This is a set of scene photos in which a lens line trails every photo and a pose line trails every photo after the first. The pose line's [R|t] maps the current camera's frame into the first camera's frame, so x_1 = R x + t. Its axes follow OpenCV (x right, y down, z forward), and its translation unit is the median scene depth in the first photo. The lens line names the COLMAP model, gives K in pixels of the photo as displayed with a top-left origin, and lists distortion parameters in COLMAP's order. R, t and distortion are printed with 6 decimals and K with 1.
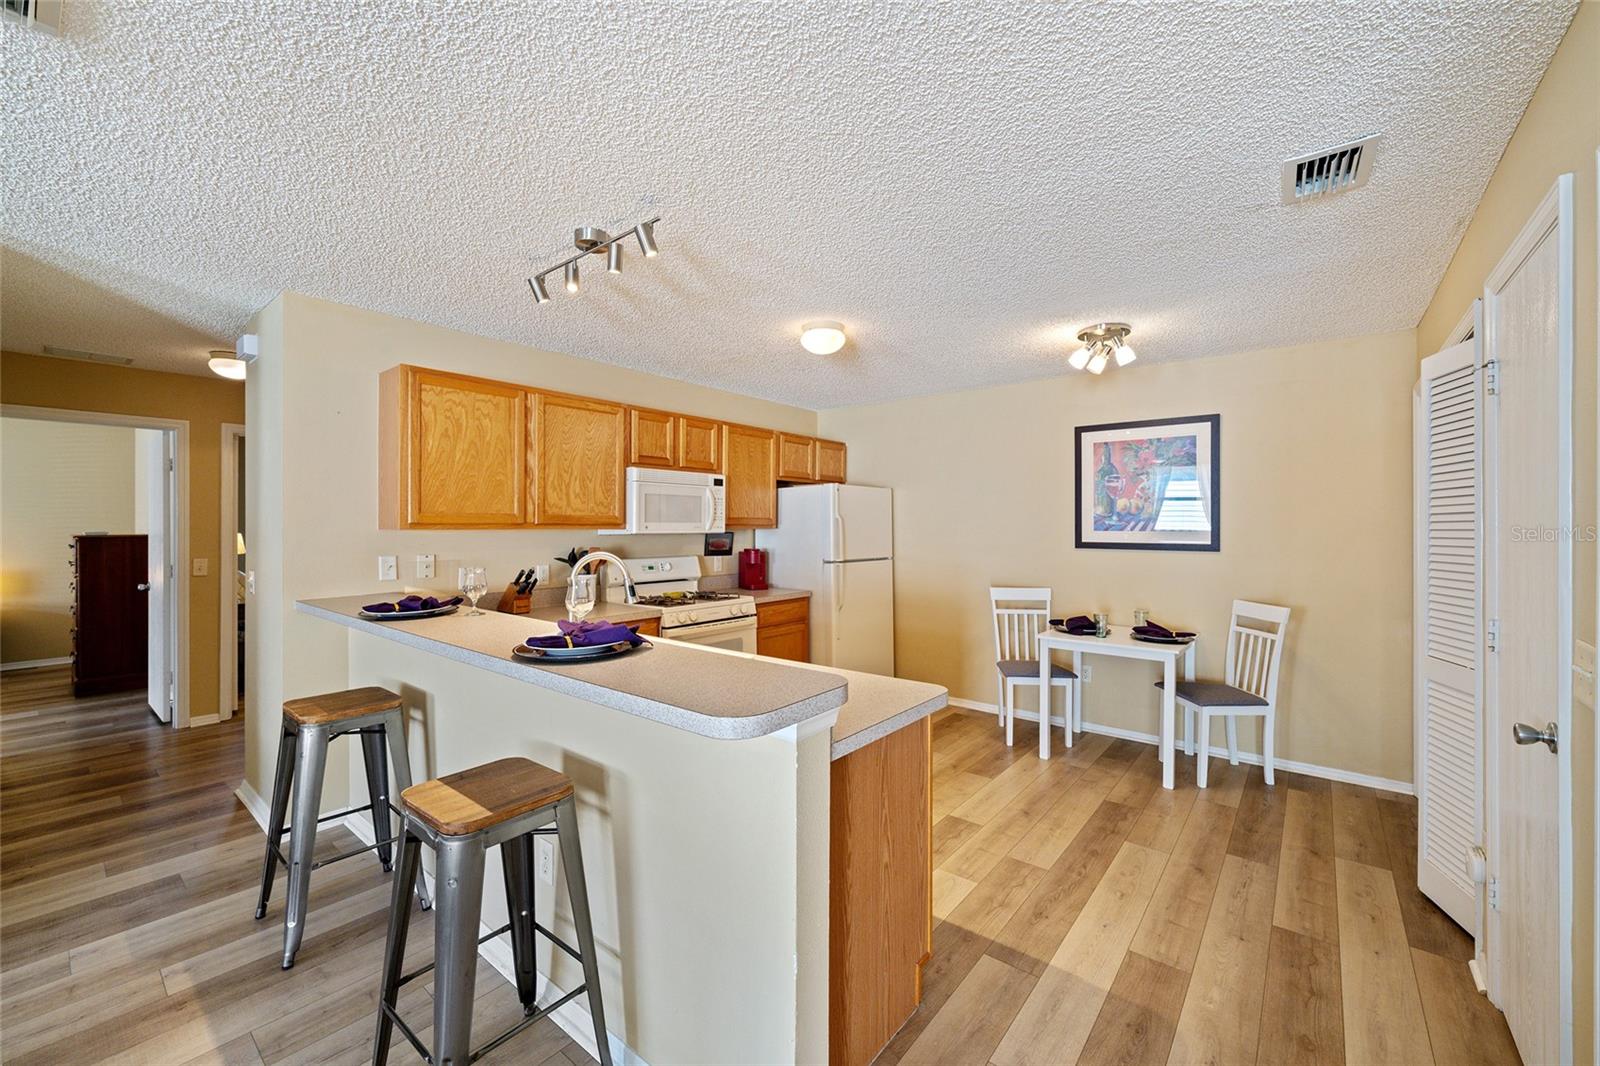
lens RADIAL K [[633.8, 0, 801.9], [0, 633.8, 525.3], [0, 0, 1]] dist [-0.001572, -0.000130]
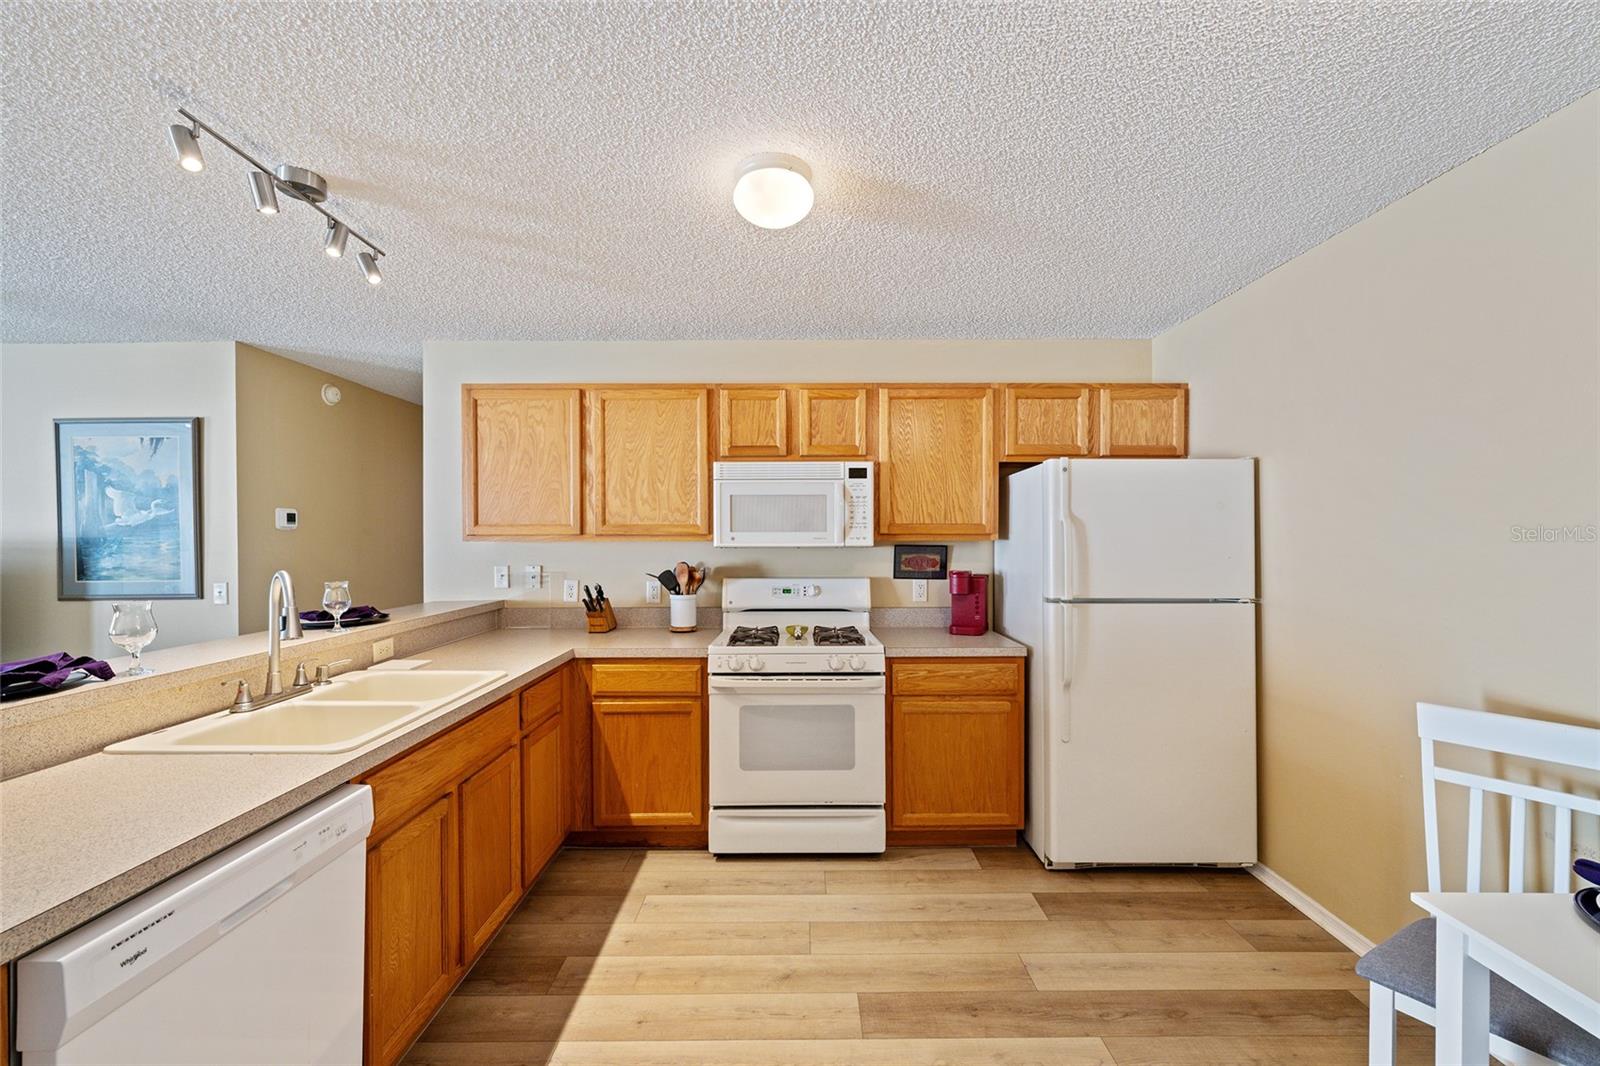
lens RADIAL K [[645.0, 0, 804.5], [0, 645.0, 534.6], [0, 0, 1]] dist [0.000333, -0.000072]
pose [[0.634673, -0.004819, -0.772766, 0.411507], [0.005309, 0.999984, -0.001875, 0.000179], [0.772762, -0.002913, 0.634689, 0.562622]]
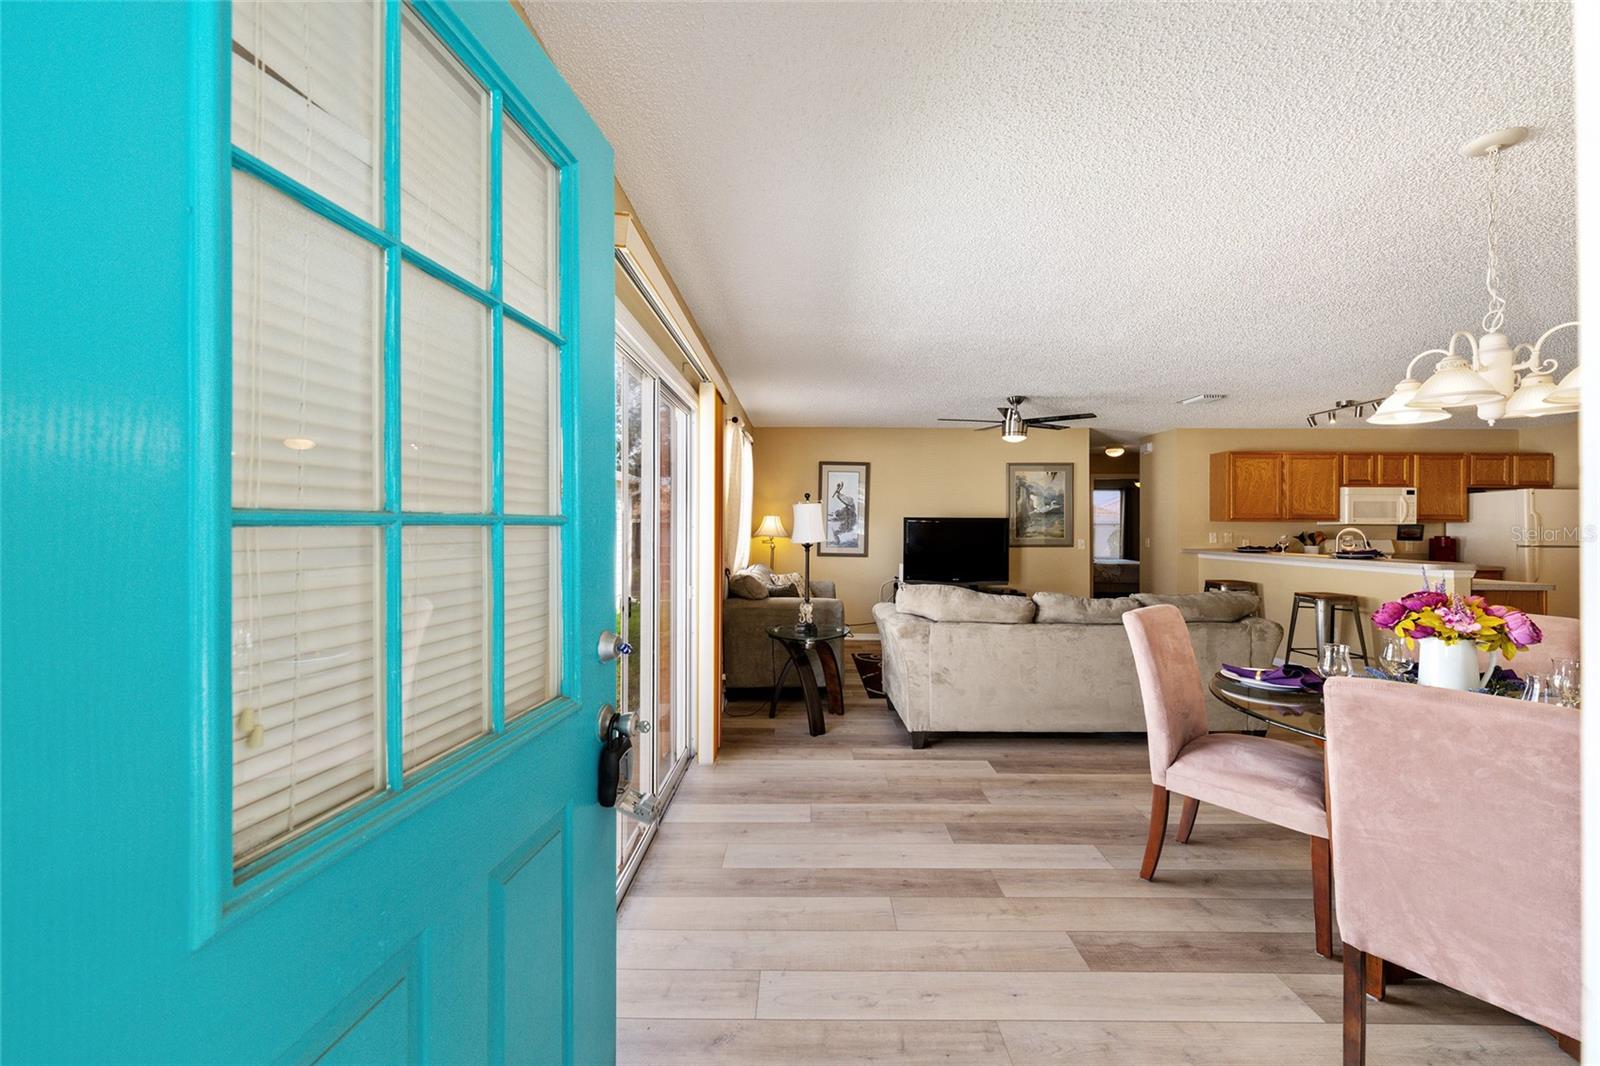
lens RADIAL K [[613.7, 0, 798.2], [0, 613.7, 521.6], [0, 0, 1]] dist [-0.000671, -0.000282]
pose [[0.622684, -0.002902, -0.782468, 0.124363], [-0.003049, 0.999977, -0.006135, 0.020824], [0.782468, 0.006206, 0.622660, -1.259103]]
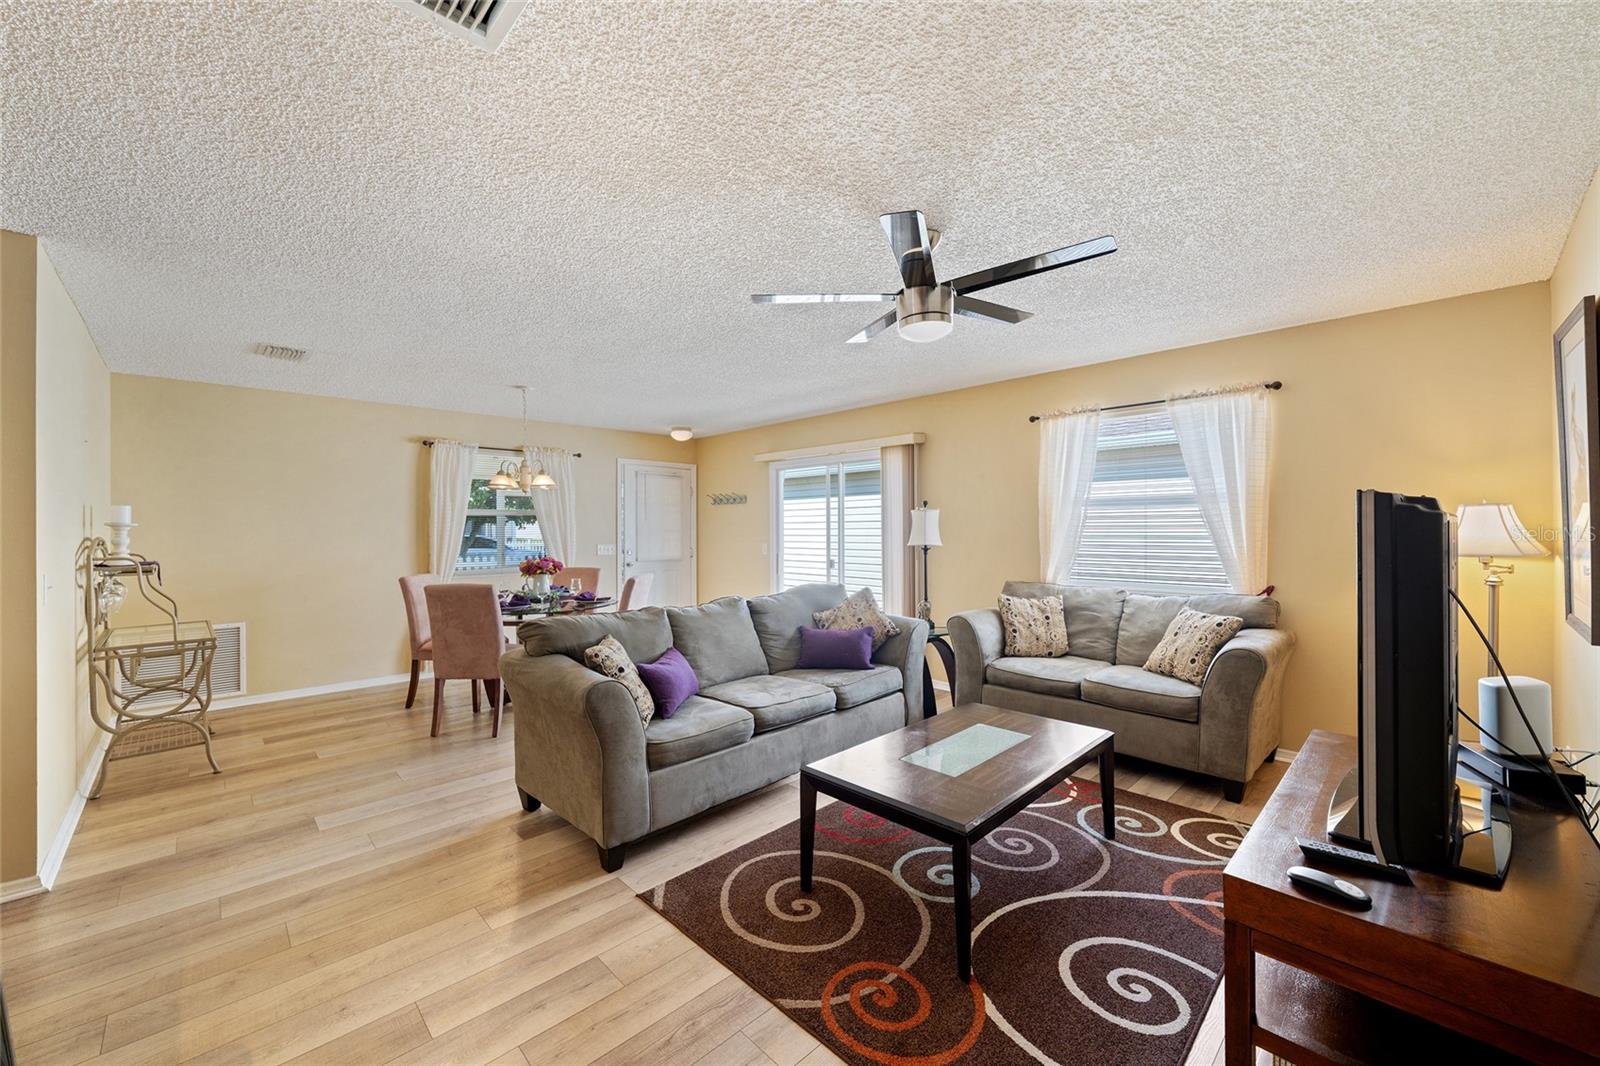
lens RADIAL K [[624.0, 0, 795.8], [0, 624.0, 524.5], [0, 0, 1]] dist [-0.001414, 0.000001]
pose [[-0.991962, 0.007888, 0.126294, -0.593182], [0.007260, 0.999959, -0.005428, 0.015397], [-0.126331, -0.004467, -0.991978, 0.575704]]
